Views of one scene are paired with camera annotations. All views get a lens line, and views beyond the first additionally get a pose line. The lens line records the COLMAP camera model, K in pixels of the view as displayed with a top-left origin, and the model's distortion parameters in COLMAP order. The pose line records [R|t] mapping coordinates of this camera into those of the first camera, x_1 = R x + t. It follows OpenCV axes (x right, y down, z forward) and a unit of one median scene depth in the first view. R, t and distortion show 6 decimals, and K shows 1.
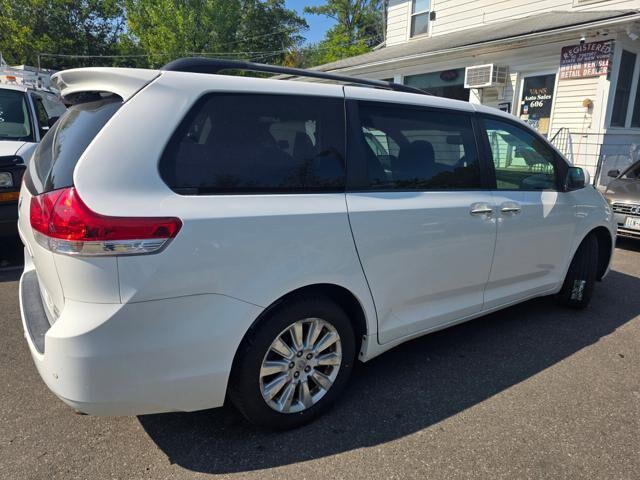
lens RADIAL K [[427.7, 0, 317.1], [0, 427.7, 241.5], [0, 0, 1]] dist [0.036769, -0.011437]
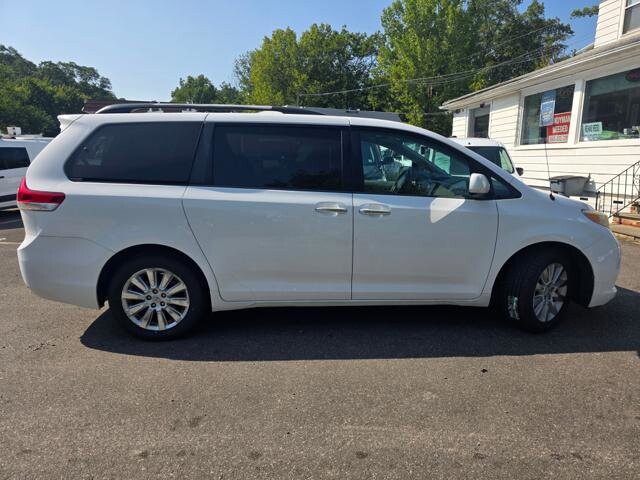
lens RADIAL K [[427.7, 0, 328.9], [0, 427.7, 245.0], [0, 0, 1]] dist [0.036769, -0.011437]
pose [[0.856255, 0.084864, -0.509534, 1.067681], [-0.105067, 0.994405, -0.010941, 0.043976], [0.505755, 0.062903, 0.860381, -0.005285]]
